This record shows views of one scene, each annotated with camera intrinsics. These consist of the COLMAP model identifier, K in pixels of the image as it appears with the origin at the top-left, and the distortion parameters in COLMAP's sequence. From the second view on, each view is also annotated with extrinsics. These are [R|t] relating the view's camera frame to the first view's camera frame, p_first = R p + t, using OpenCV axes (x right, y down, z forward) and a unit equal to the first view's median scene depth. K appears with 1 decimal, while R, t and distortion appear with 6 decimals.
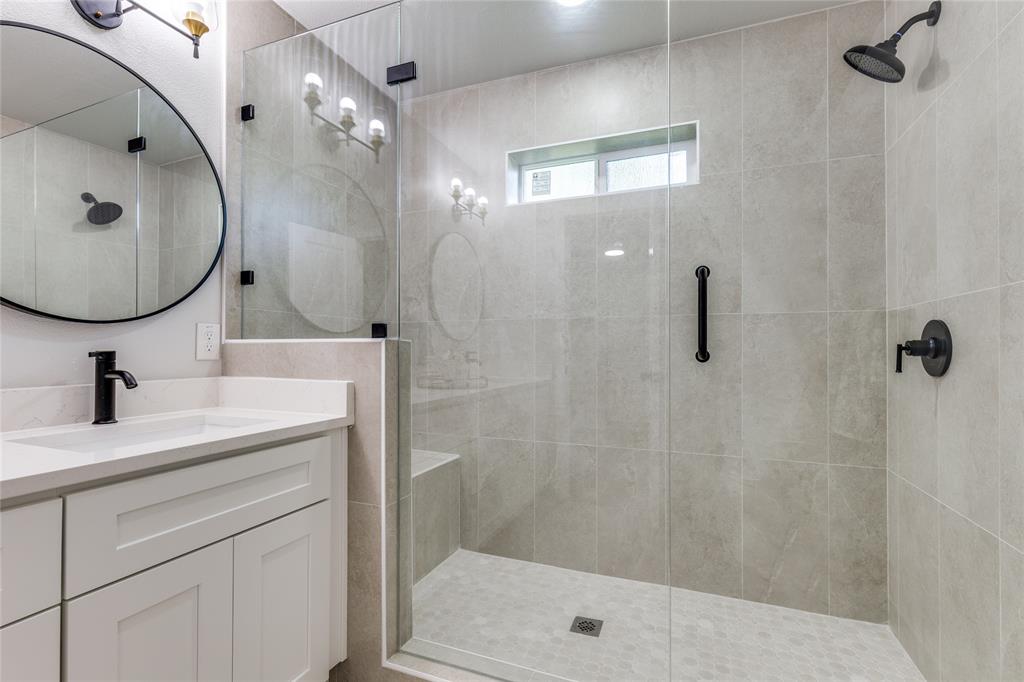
lens RADIAL K [[469.0, 0, 513.4], [0, 469.0, 347.9], [0, 0, 1]] dist [-0.003446, -0.001296]
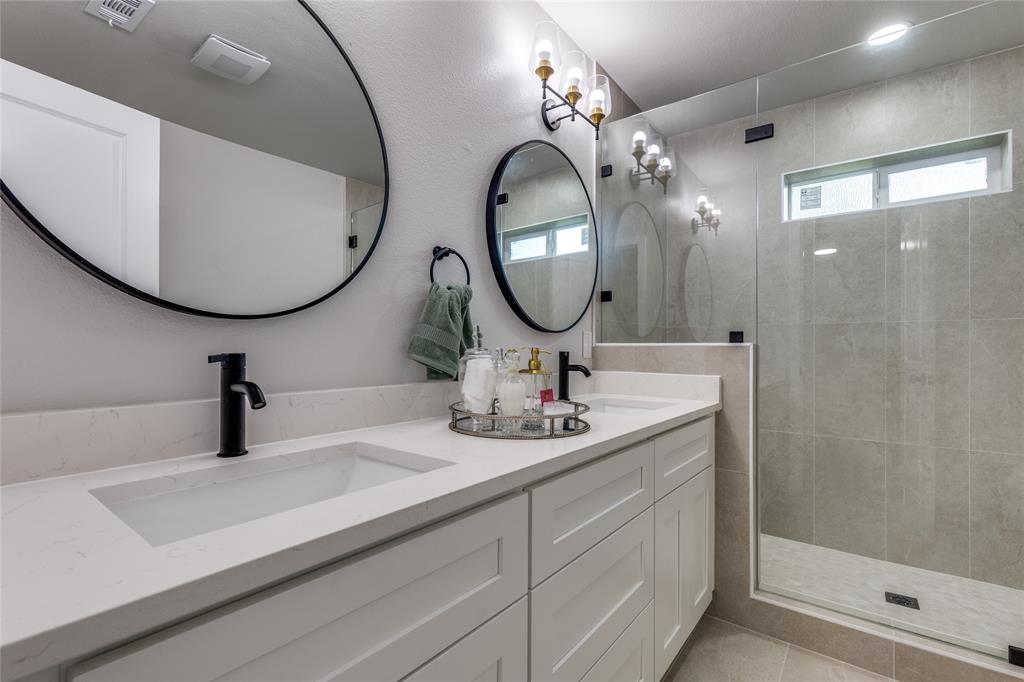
lens RADIAL K [[469.0, 0, 513.4], [0, 469.0, 347.9], [0, 0, 1]] dist [-0.003446, -0.001296]
pose [[0.962286, 0.004428, -0.272004, -0.375996], [-0.004412, 0.999990, 0.000670, -0.003500], [0.272005, 0.000555, 0.962296, -0.279267]]
